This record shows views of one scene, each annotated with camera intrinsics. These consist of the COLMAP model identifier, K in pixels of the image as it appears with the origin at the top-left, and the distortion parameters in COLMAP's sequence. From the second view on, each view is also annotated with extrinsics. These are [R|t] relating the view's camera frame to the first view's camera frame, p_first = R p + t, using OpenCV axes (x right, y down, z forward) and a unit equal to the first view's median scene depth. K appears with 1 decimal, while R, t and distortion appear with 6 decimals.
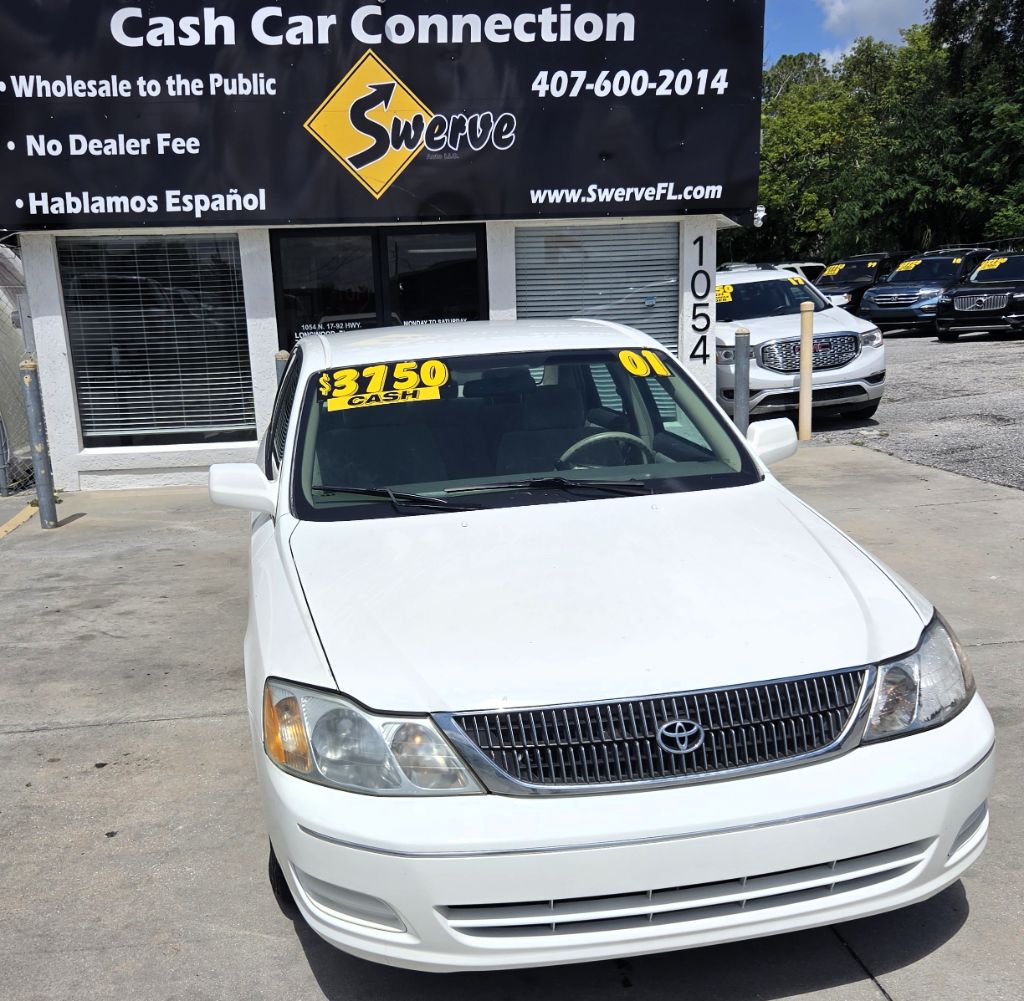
lens RADIAL K [[1089.1, 0, 469.4], [0, 1089.1, 549.5], [0, 0, 1]] dist [0.076169, -0.088179]
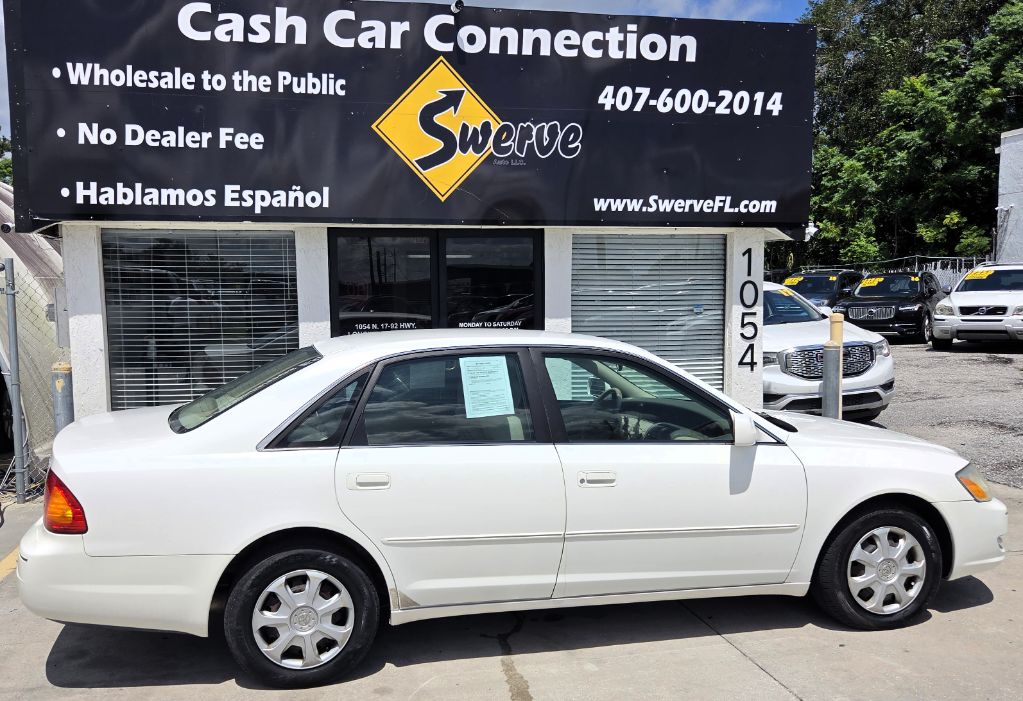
lens RADIAL K [[843.8, 0, 461.4], [0, 843.8, 362.6], [0, 0, 1]] dist [0.074089, -0.079018]
pose [[0.997164, 0.021113, 0.072233, -0.120755], [-0.010417, 0.989323, -0.145366, -0.068135], [-0.074530, 0.144201, 0.986738, 0.277932]]
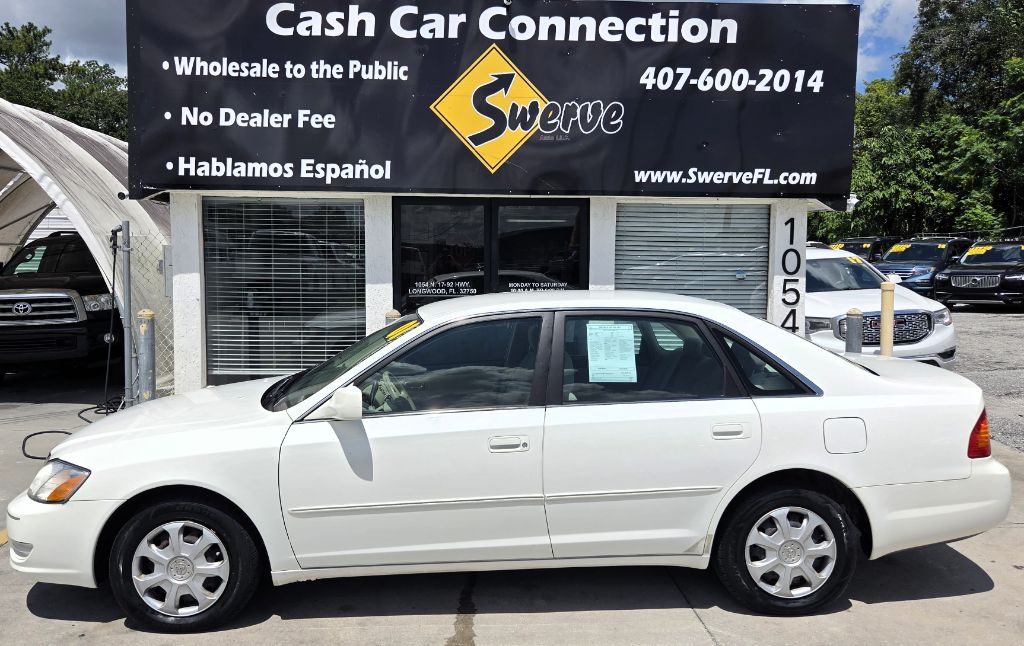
lens RADIAL K [[782.4, 0, 482.2], [0, 782.4, 299.0], [0, 0, 1]] dist [0.068440, -0.064214]
pose [[0.996338, 0.047760, -0.070915, -0.033701], [-0.058837, 0.984803, -0.163406, -0.070608], [0.062033, 0.166980, 0.984007, 0.260879]]
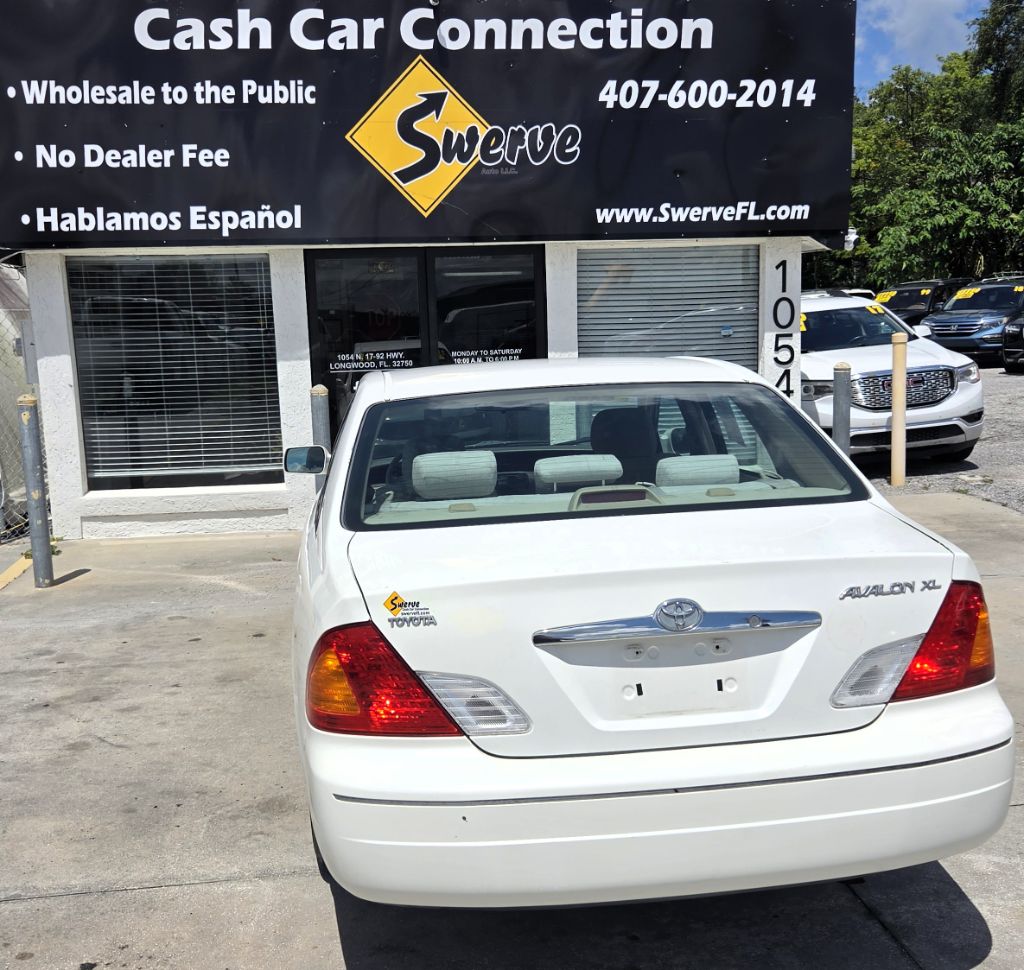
lens RADIAL K [[1132.5, 0, 487.4], [0, 1132.5, 493.4], [0, 0, 1]] dist [0.070369, -0.075138]
pose [[0.999969, 0.007580, -0.002110, -0.030455], [-0.007718, 0.997107, -0.075620, -0.025269], [0.001530, 0.075634, 0.997134, 0.093098]]
